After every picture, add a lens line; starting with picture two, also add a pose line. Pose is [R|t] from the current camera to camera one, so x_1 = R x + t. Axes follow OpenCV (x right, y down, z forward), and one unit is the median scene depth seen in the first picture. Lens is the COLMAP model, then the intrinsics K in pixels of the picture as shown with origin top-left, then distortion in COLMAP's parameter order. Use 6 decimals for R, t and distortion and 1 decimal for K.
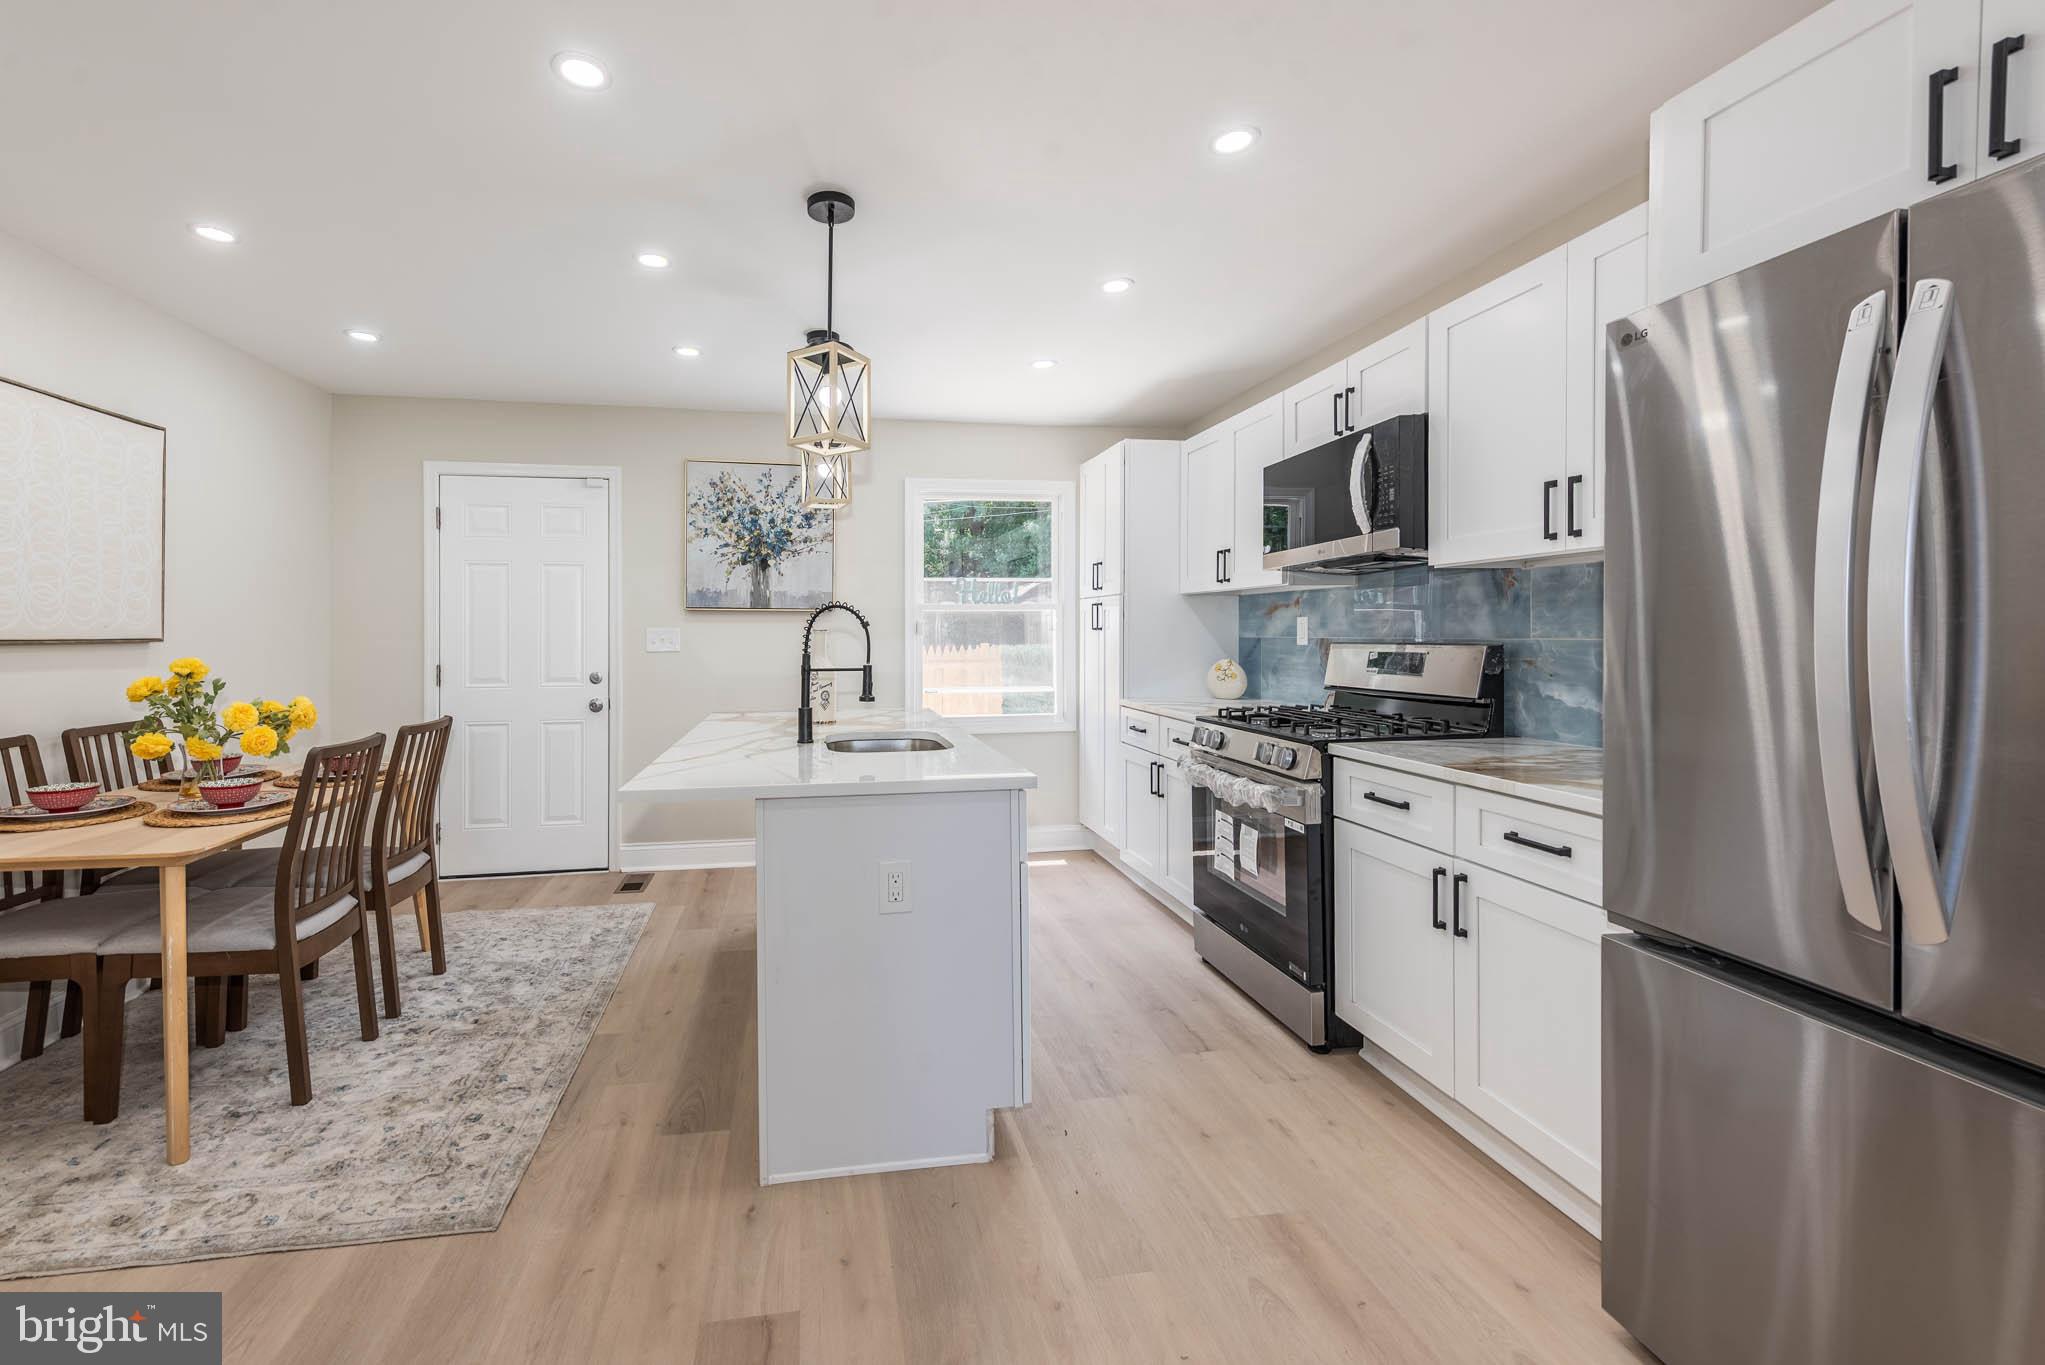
lens RADIAL K [[865.4, 0, 928.3], [0, 865.4, 629.0], [0, 0, 1]] dist [0.019699, -0.002085]
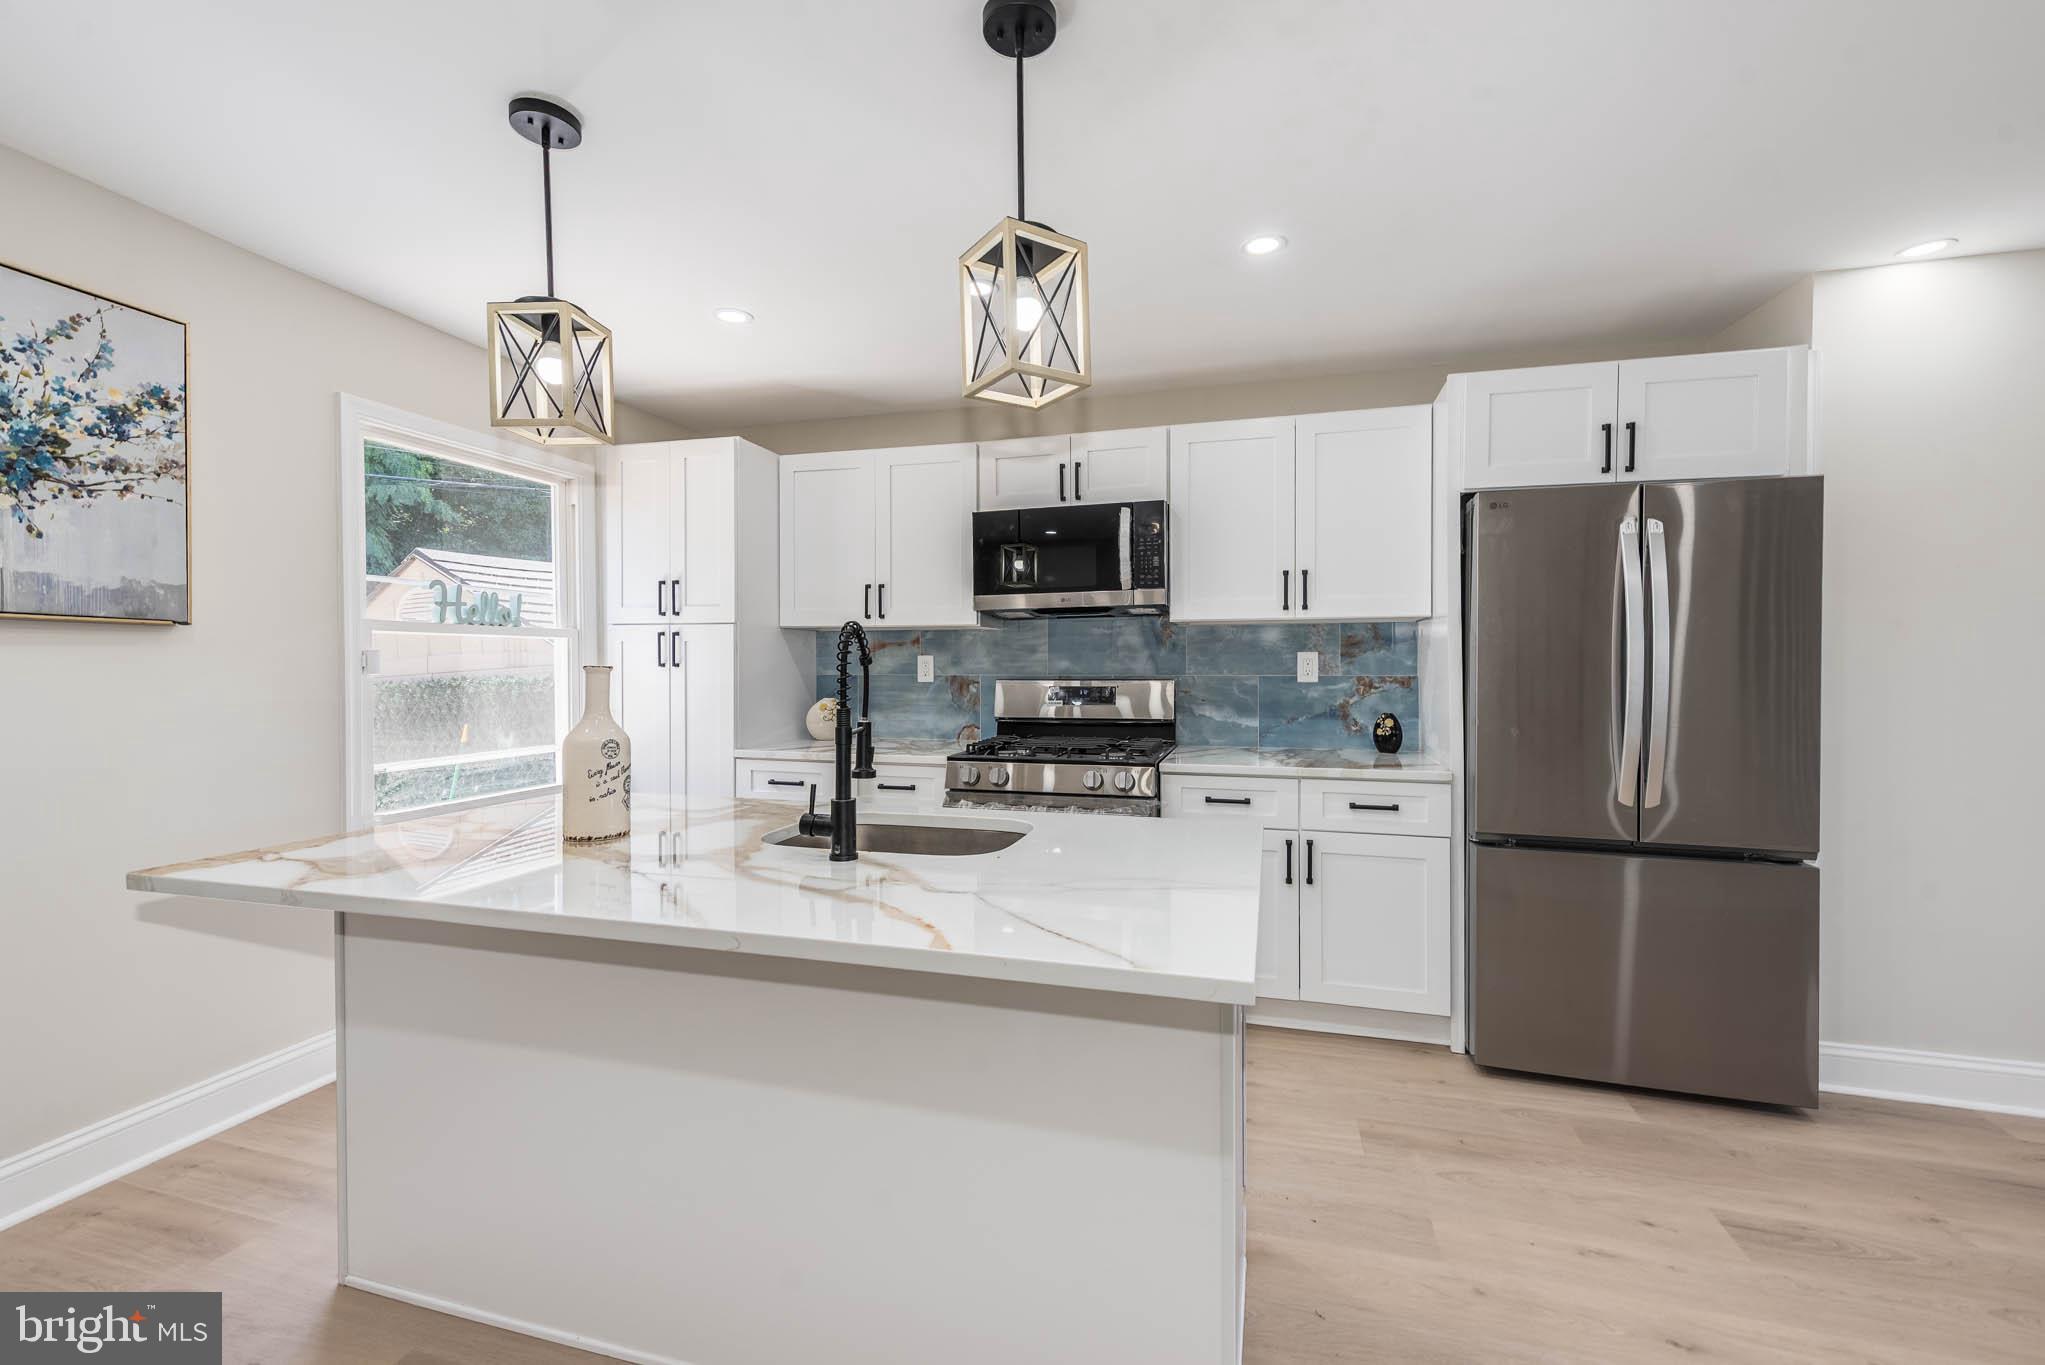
lens RADIAL K [[821.7, 0, 1054.9], [0, 821.7, 673.0], [0, 0, 1]] dist [0.010716, -0.002846]
pose [[0.392022, -0.003817, 0.919948, -0.537614], [-0.005441, 0.999964, 0.006468, 0.000284], [-0.919940, -0.007541, 0.391987, 0.584244]]
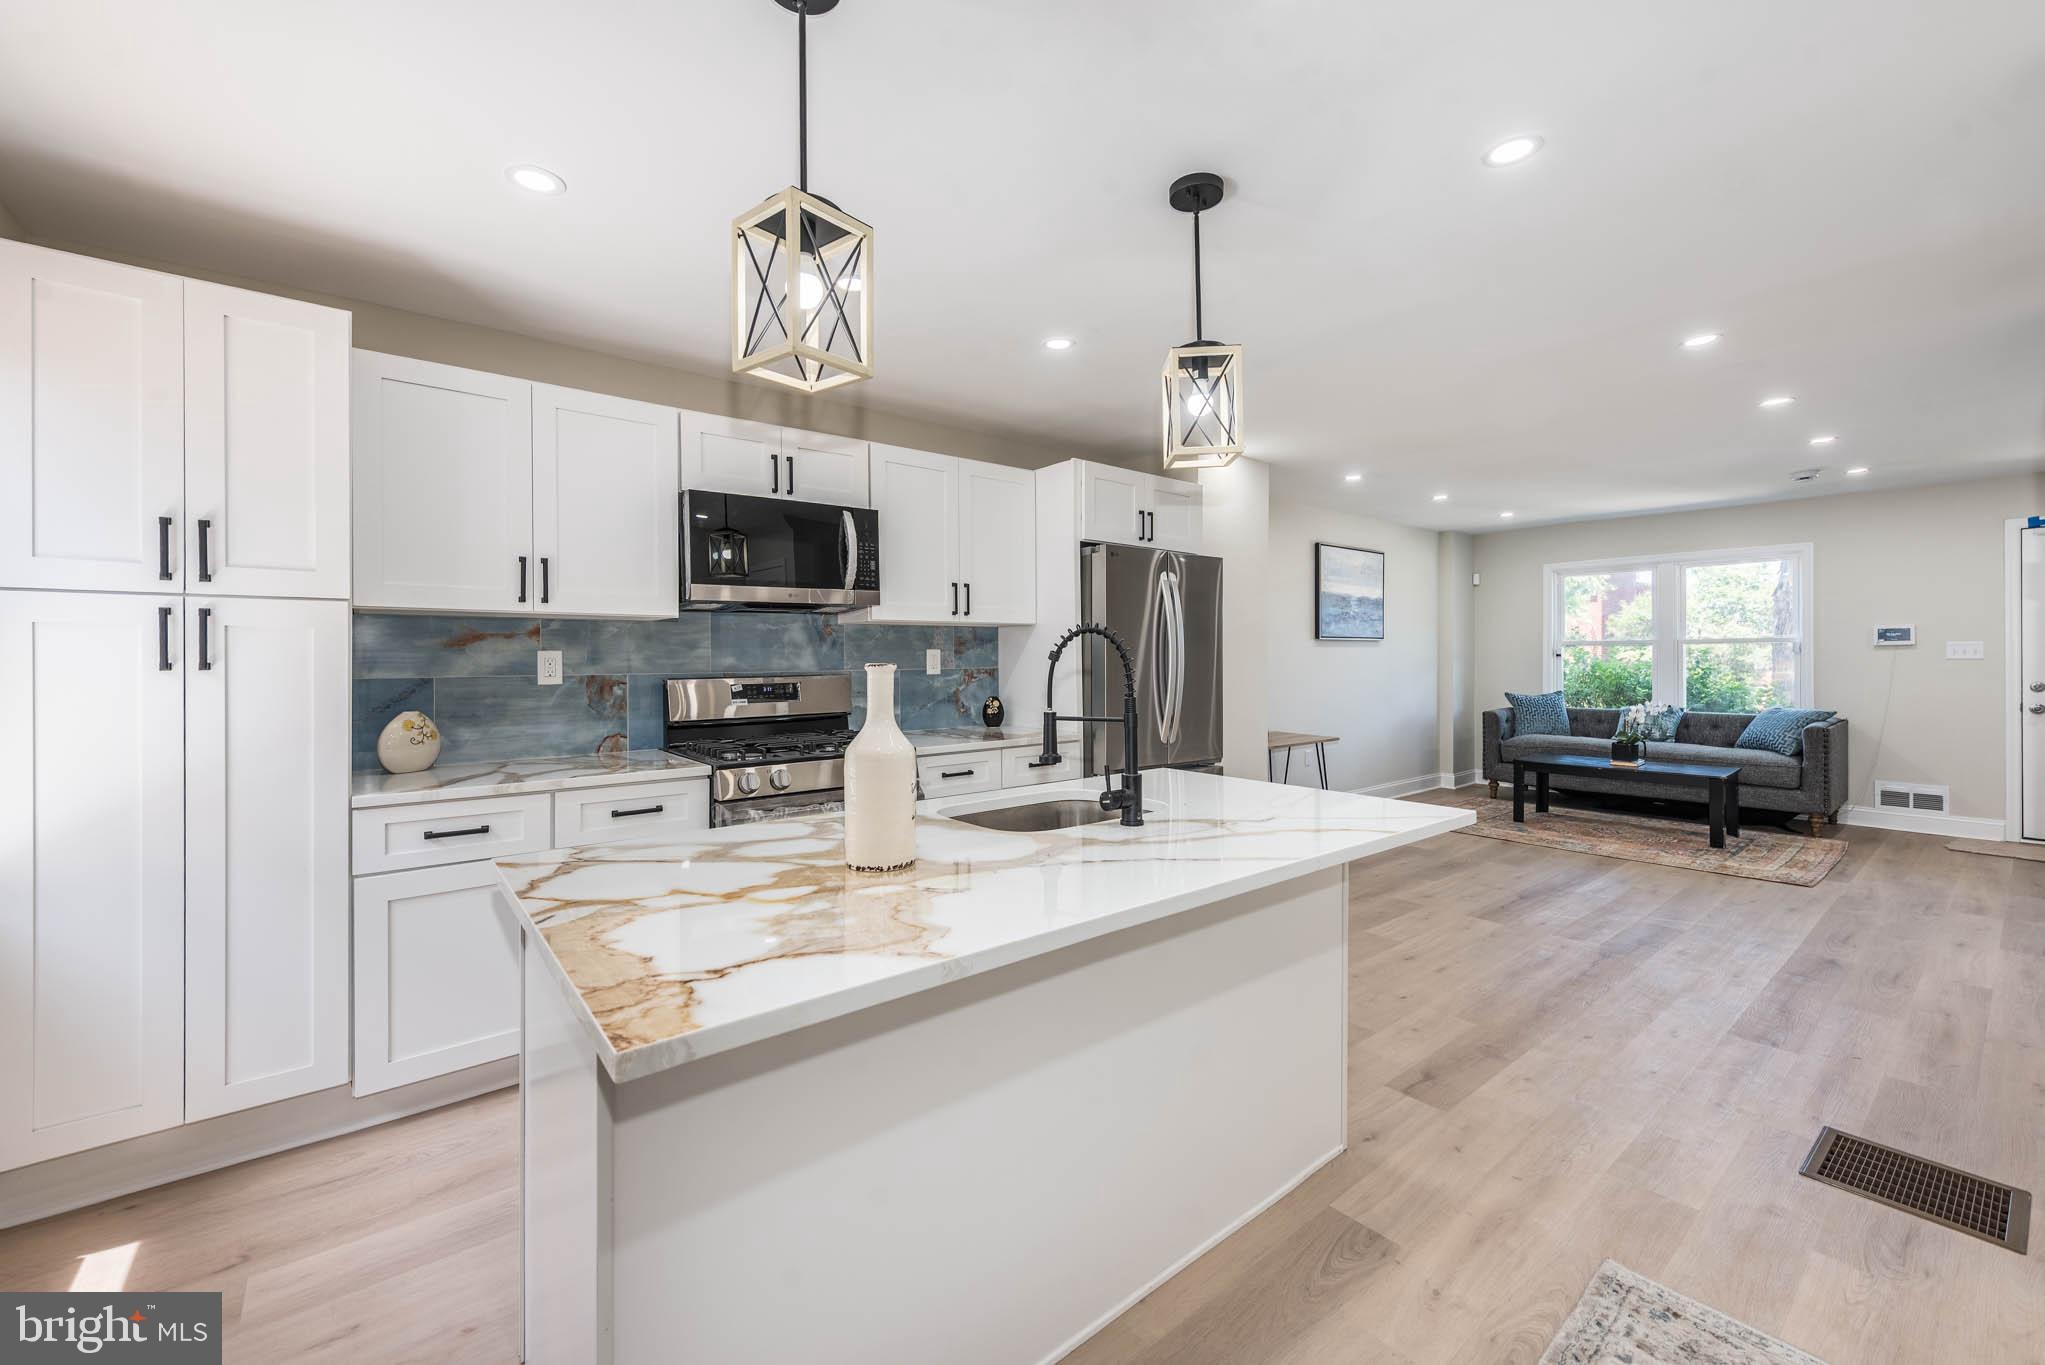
lens RADIAL K [[821.7, 0, 1015.3], [0, 821.7, 661.8], [0, 0, 1]] dist [0.010716, -0.002846]
pose [[-0.513276, 0.004873, 0.858210, -0.600299], [0.006137, 0.999979, -0.002007, 0.001276], [-0.858202, 0.004236, -0.513295, 1.285665]]
